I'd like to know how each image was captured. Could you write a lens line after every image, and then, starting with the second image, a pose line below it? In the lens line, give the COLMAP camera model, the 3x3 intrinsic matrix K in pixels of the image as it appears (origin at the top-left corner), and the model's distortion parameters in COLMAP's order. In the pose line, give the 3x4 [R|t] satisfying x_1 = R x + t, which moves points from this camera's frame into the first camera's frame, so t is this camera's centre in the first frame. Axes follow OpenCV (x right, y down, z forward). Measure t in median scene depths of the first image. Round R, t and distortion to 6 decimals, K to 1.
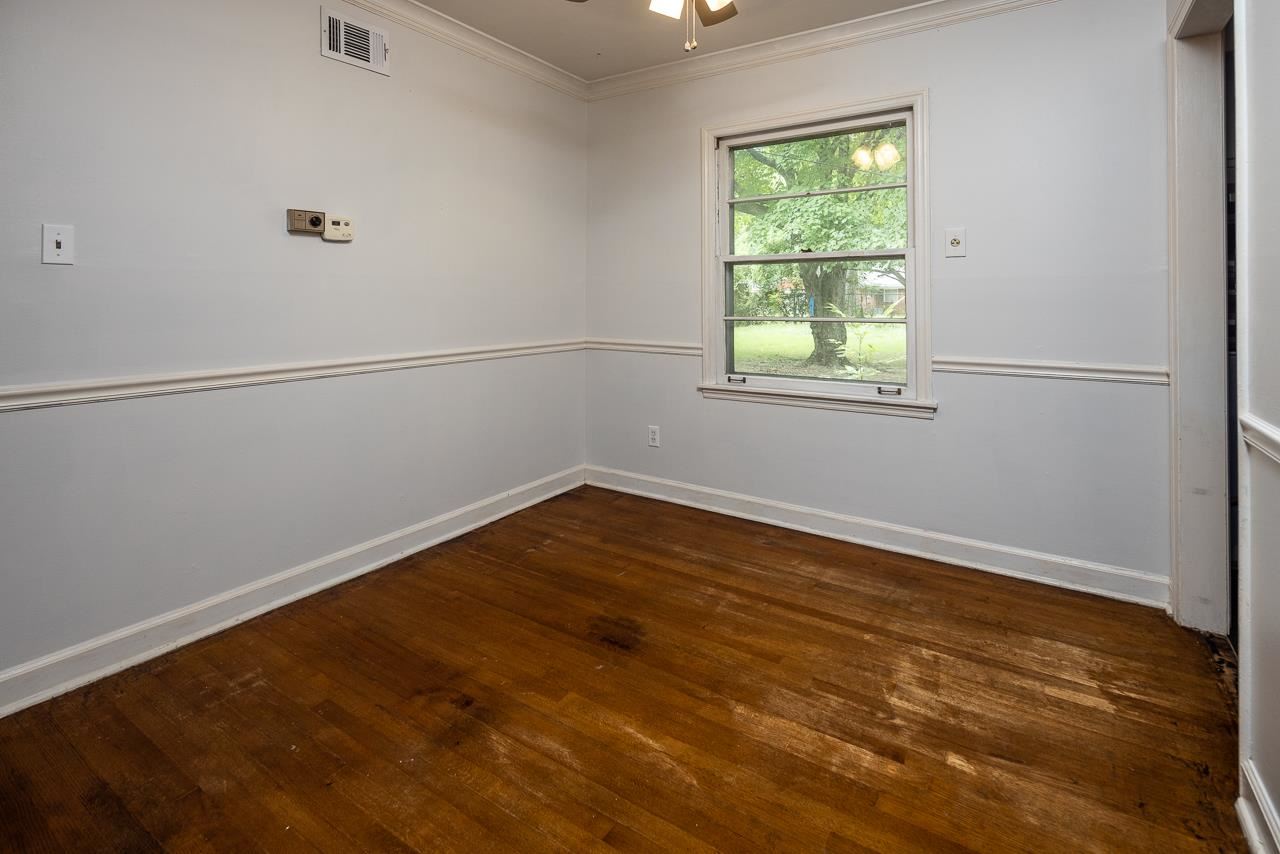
lens RADIAL K [[606.6, 0, 640.0], [0, 606.6, 427.0], [0, 0, 1]] dist [0.001074, -0.000157]
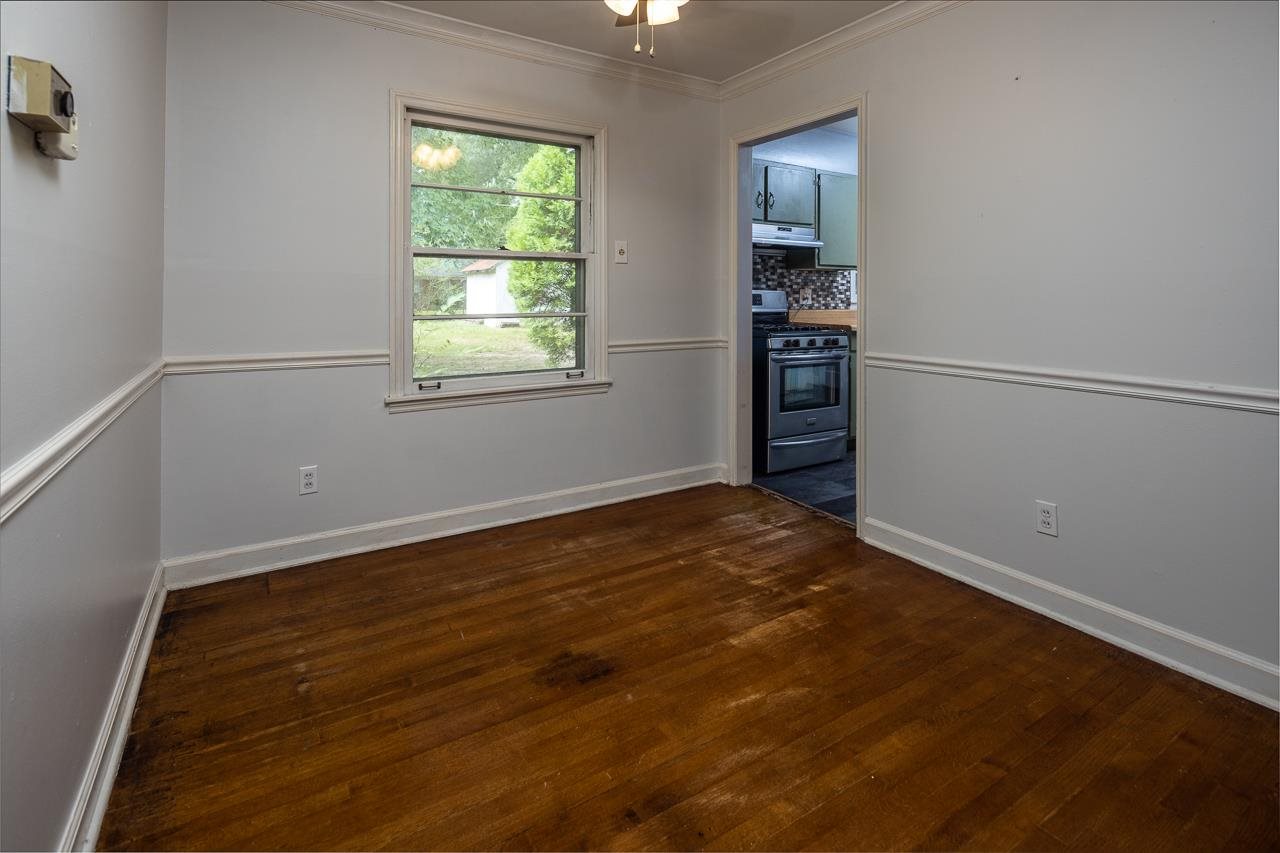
lens RADIAL K [[603.4, 0, 637.4], [0, 603.4, 418.5], [0, 0, 1]] dist [-0.004071, -0.001037]
pose [[0.414058, -0.178185, 0.892640, -0.832730], [0.188827, 0.976135, 0.107263, -0.112653], [-0.890450, 0.124142, 0.437822, 0.565159]]
